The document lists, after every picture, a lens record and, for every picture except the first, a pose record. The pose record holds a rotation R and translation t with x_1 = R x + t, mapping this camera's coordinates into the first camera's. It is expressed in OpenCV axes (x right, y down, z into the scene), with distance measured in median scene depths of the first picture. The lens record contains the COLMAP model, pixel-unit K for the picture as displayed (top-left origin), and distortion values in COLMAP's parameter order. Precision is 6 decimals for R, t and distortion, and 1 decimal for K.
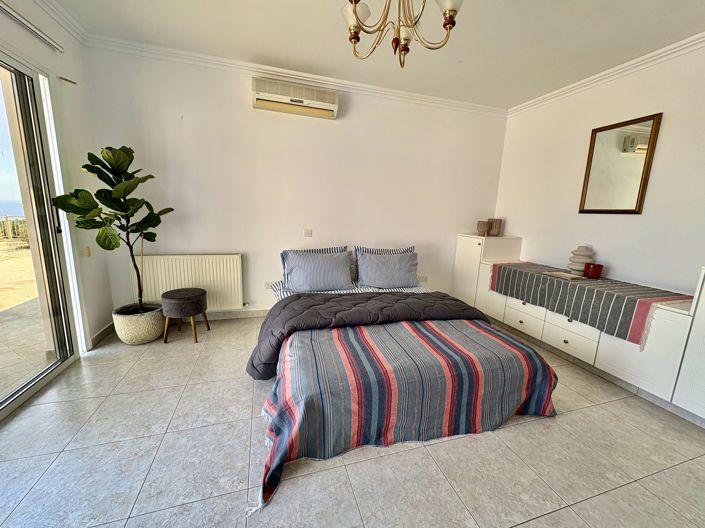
lens RADIAL K [[277.3, 0, 352.5], [0, 277.3, 264.0], [0, 0, 1]] dist [-0.001033, -0.000137]
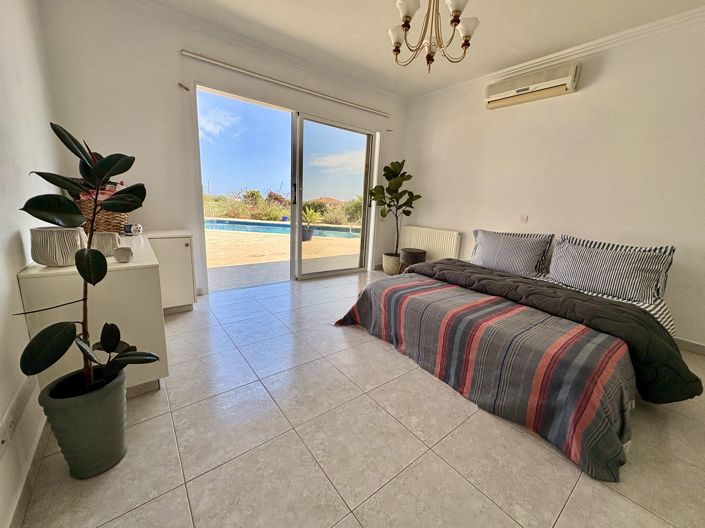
lens RADIAL K [[280.5, 0, 352.5], [0, 280.5, 264.0], [0, 0, 1]] dist [-0.013805, -0.000013]
pose [[0.357126, 0.181326, -0.916287, 0.820875], [-0.204808, 0.972306, 0.112587, 0.084121], [0.911326, 0.147455, 0.384373, 0.130226]]
